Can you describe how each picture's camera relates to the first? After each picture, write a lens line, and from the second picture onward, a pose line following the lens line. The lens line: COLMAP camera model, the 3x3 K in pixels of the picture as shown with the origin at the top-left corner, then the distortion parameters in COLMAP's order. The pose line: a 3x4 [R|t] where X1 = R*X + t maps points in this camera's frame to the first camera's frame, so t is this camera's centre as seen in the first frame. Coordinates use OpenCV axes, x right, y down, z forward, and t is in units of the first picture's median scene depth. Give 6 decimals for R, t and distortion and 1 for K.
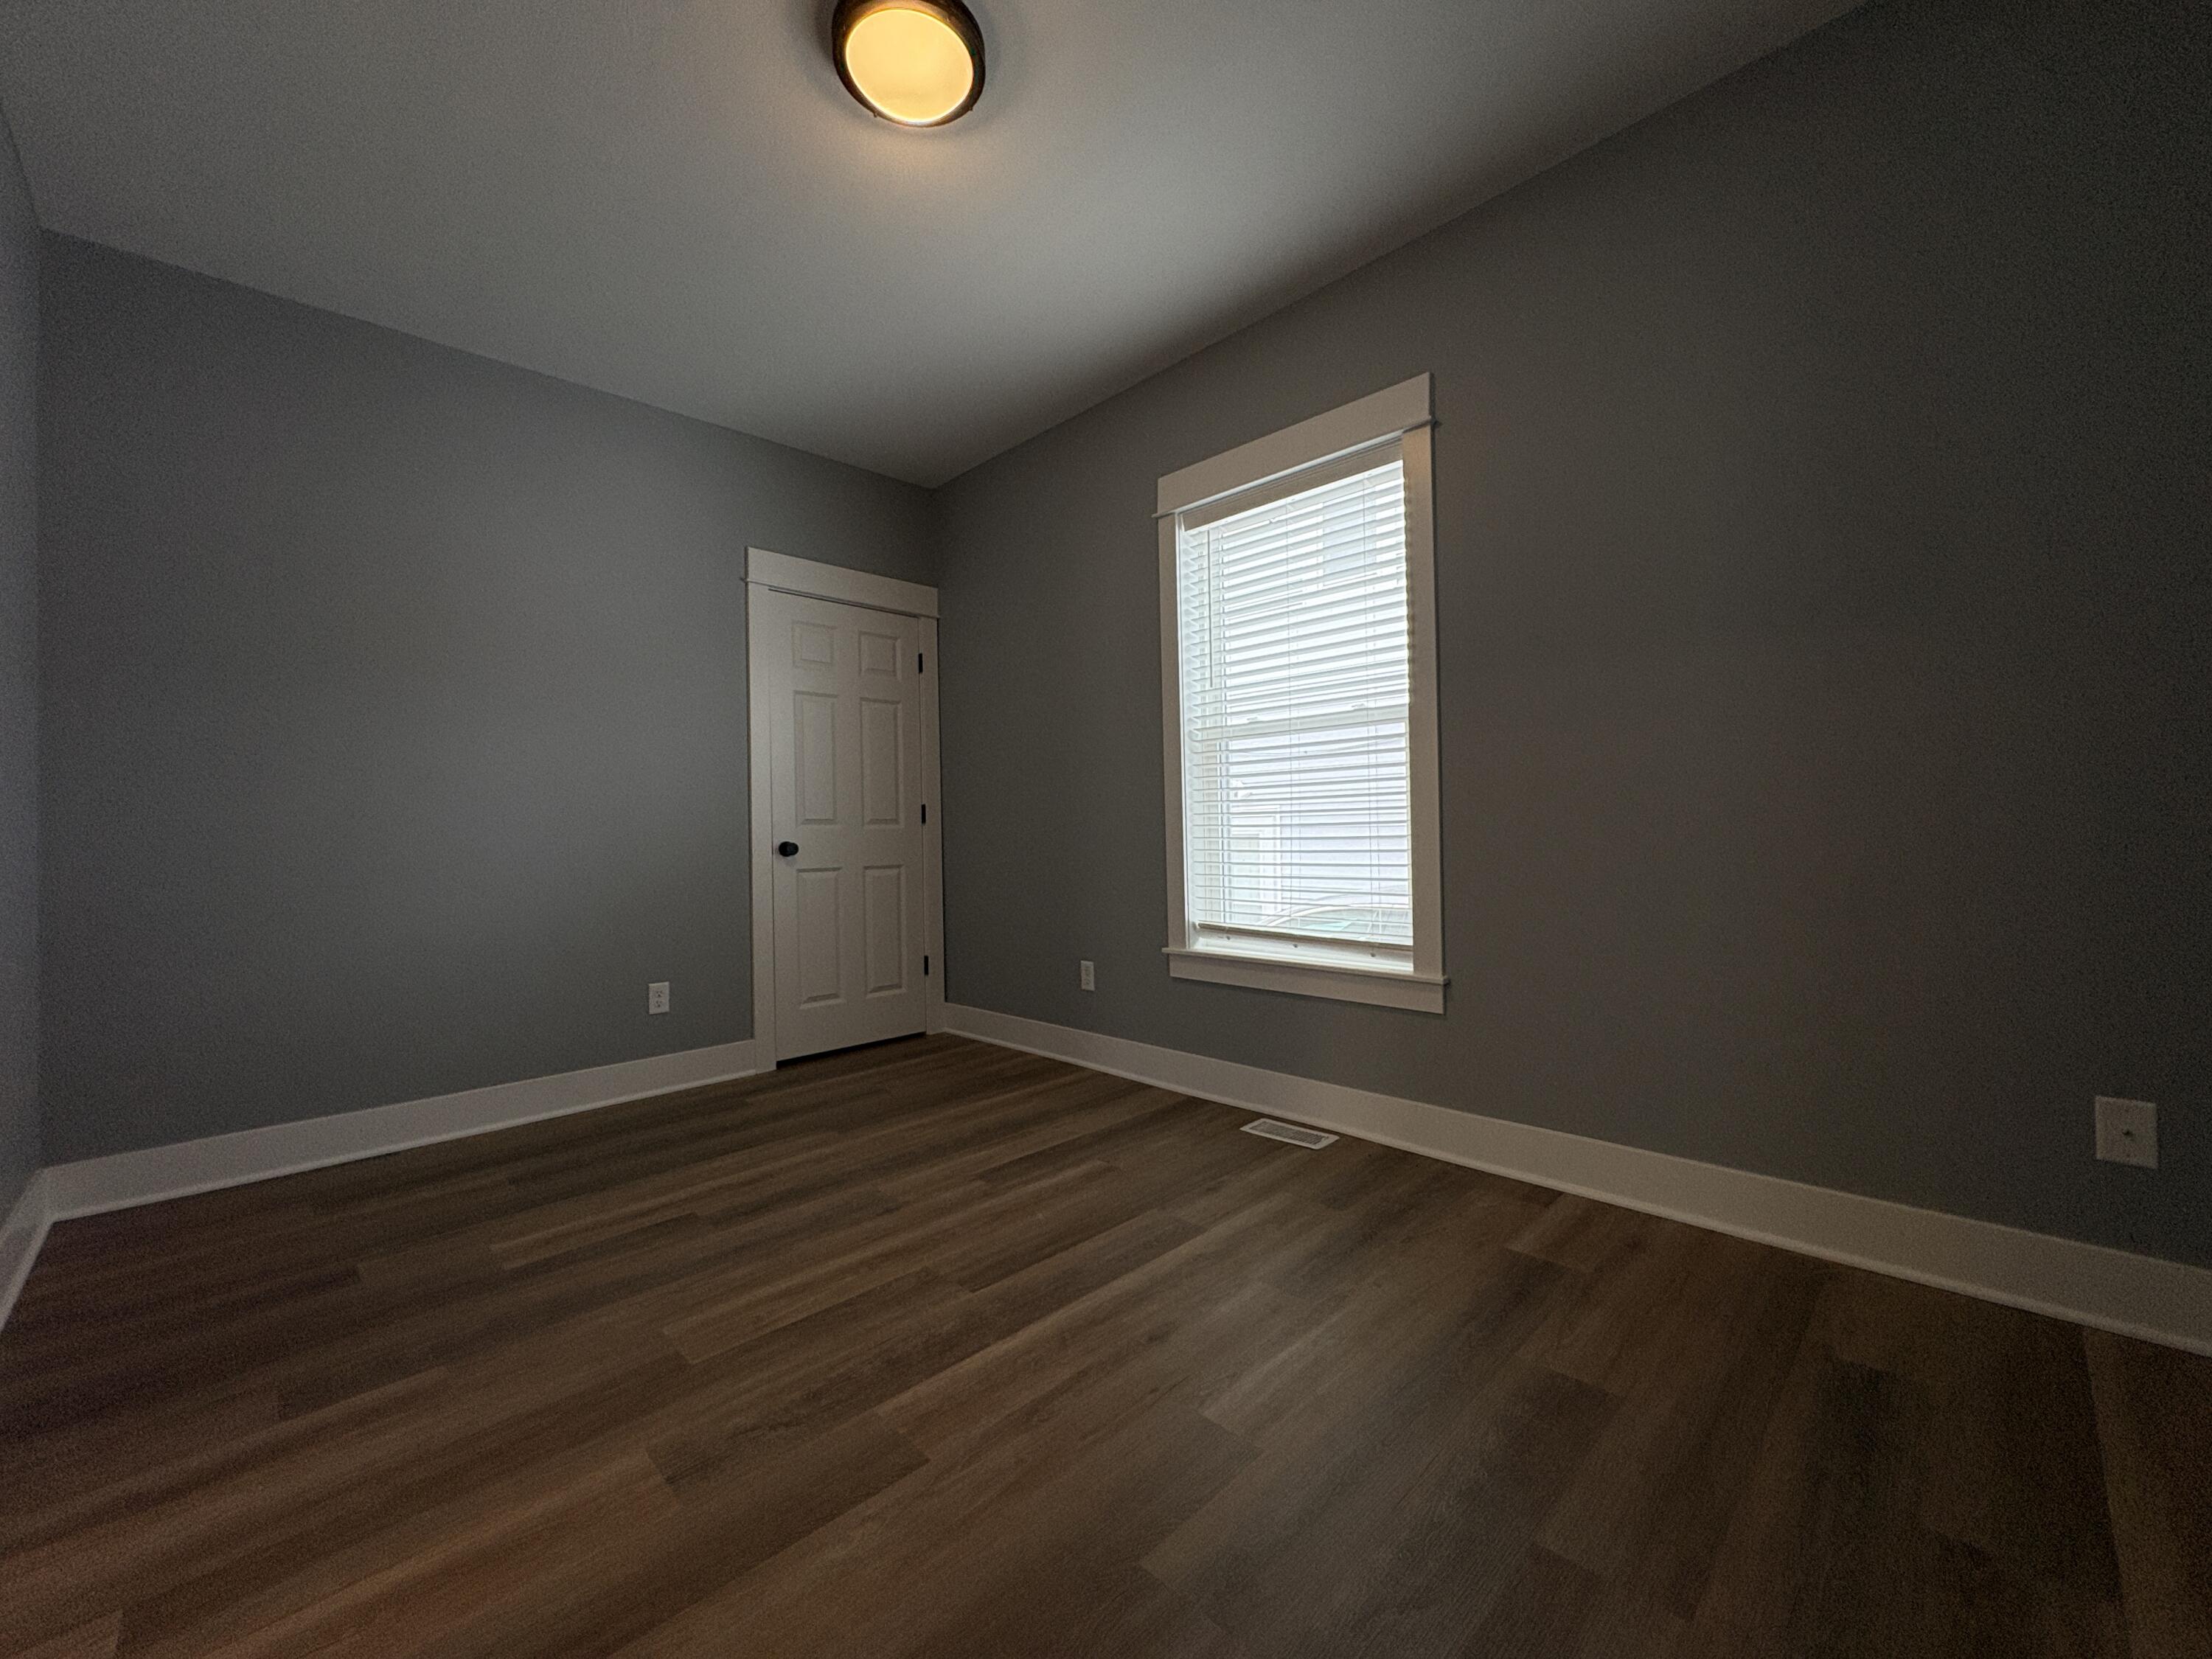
lens RADIAL K [[879.6, 0, 1106.4], [0, 879.6, 827.3], [0, 0, 1]] dist [-0.000307, 0.000544]
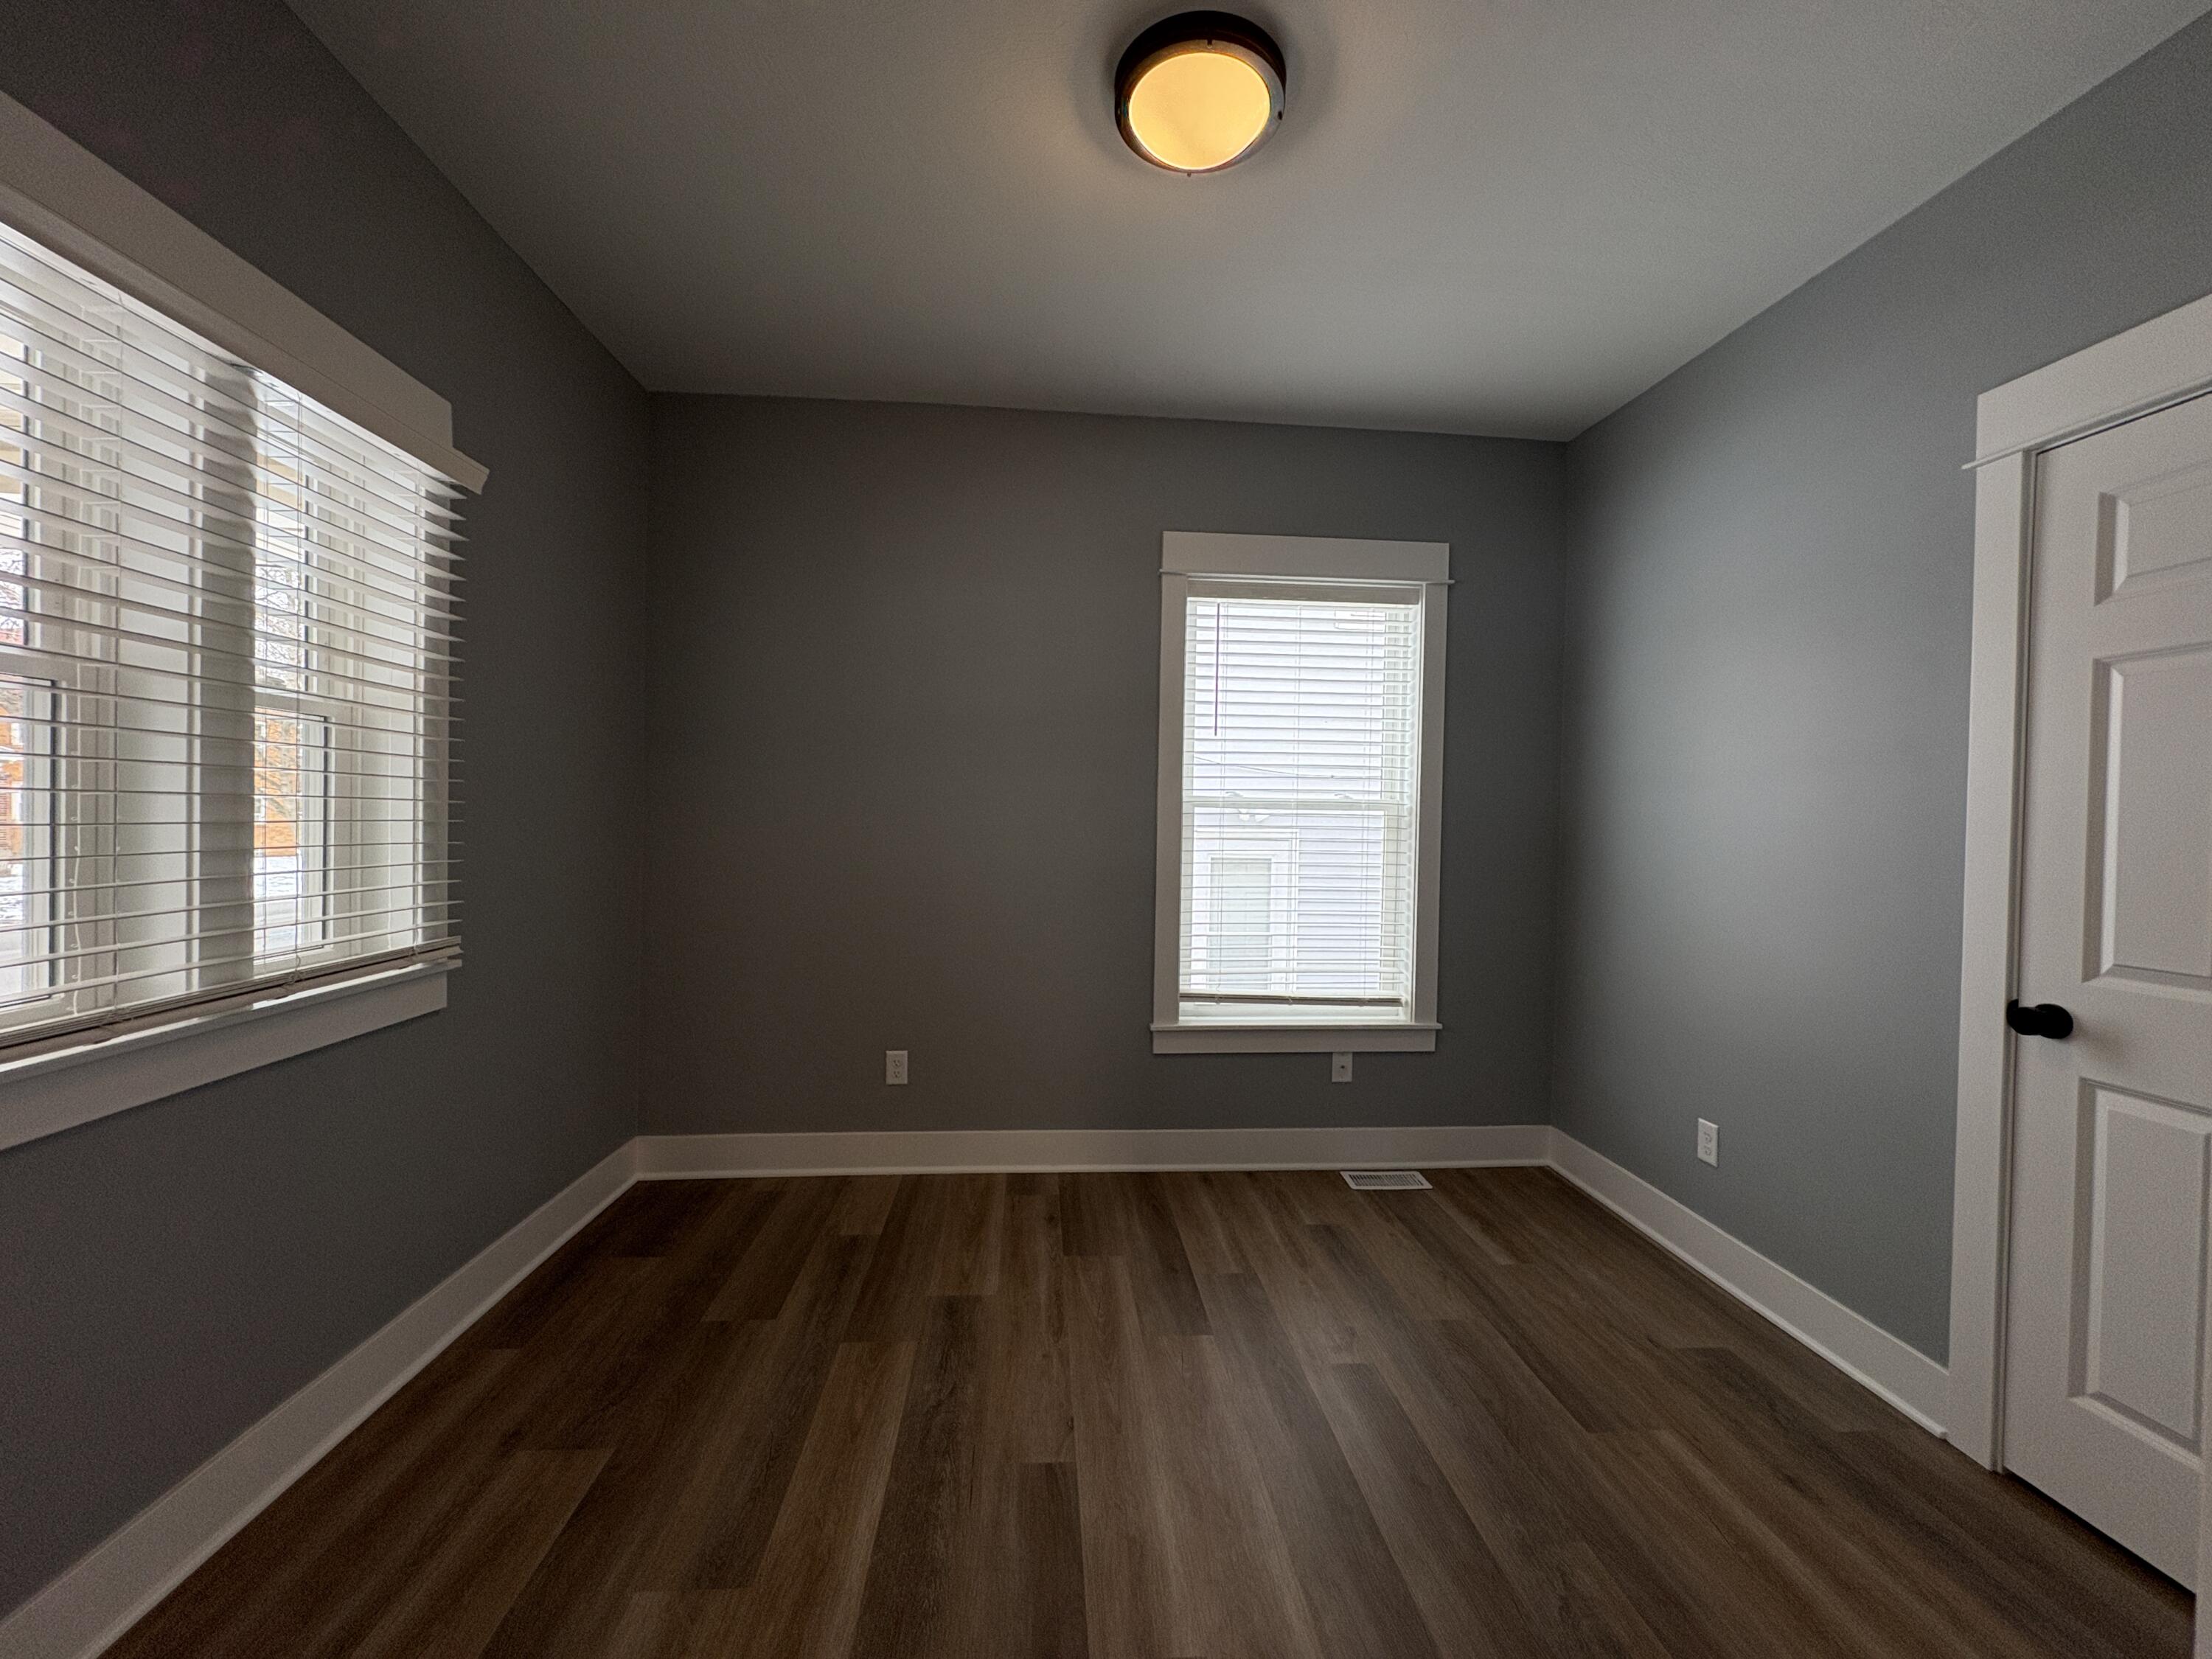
lens RADIAL K [[905.2, 0, 1106.0], [0, 905.2, 829.5], [0, 0, 1]] dist [0.010290, 0.000061]
pose [[0.642172, 0.018602, 0.766335, -0.796043], [-0.033880, 0.999417, 0.004131, -0.084598], [-0.765812, -0.028616, 0.642428, 0.451224]]
